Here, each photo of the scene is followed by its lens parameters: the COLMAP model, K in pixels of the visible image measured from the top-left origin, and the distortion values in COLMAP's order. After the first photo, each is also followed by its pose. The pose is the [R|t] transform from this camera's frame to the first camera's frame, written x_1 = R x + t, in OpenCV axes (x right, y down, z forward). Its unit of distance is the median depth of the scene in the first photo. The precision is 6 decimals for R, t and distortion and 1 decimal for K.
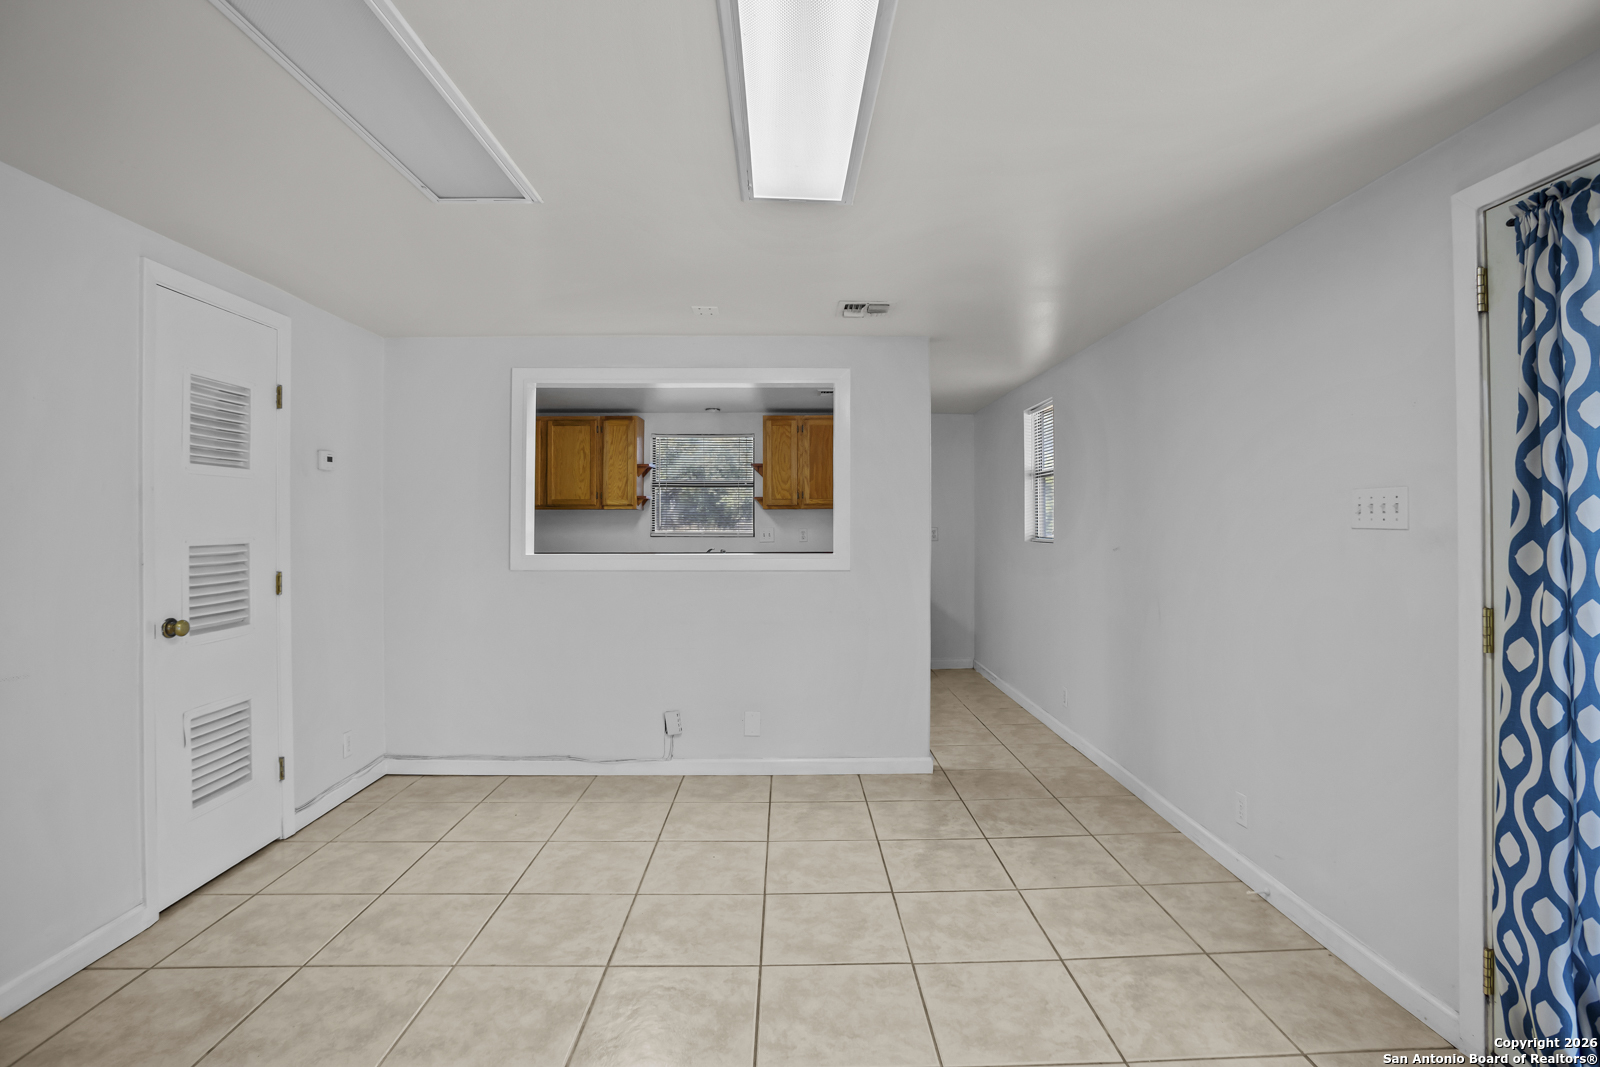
lens RADIAL K [[804.2, 0, 799.7], [0, 804.2, 517.8], [0, 0, 1]] dist [-0.000623, -0.000158]
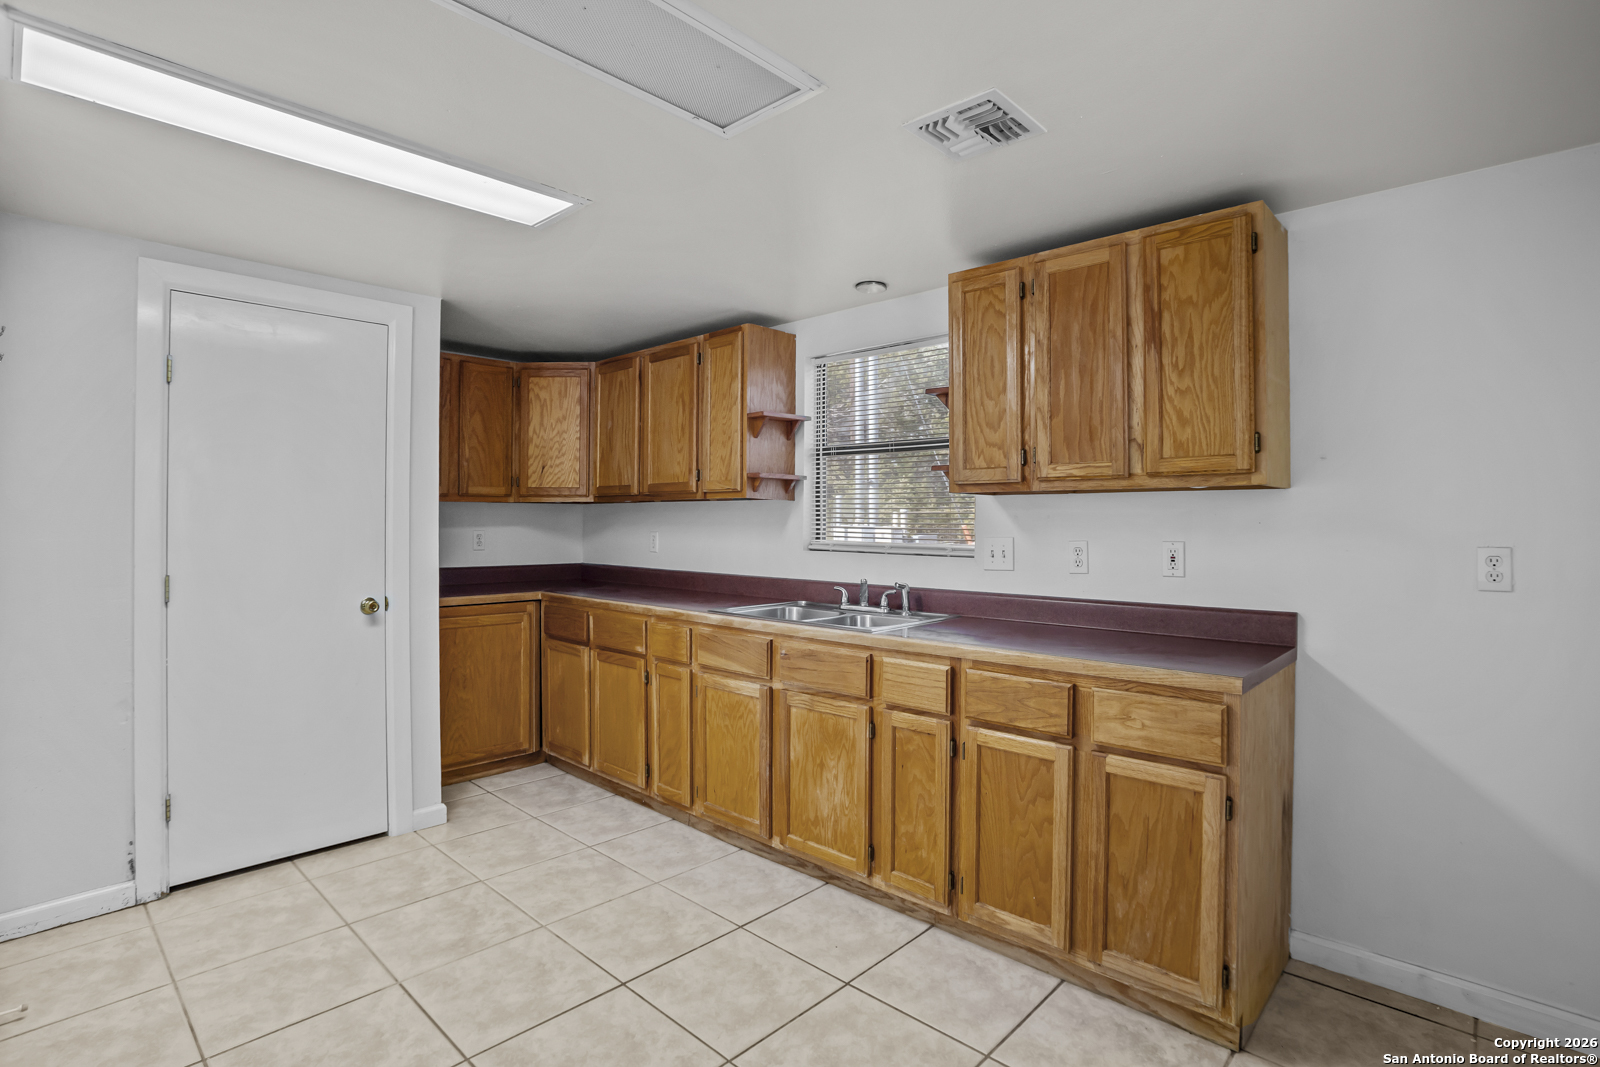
lens RADIAL K [[804.2, 0, 799.7], [0, 804.2, 517.8], [0, 0, 1]] dist [-0.000623, -0.000158]
pose [[0.695677, 0.000860, -0.718354, 0.208299], [0.003642, 0.999982, 0.004724, -0.000004], [0.718346, -0.005903, 0.695661, 0.643001]]
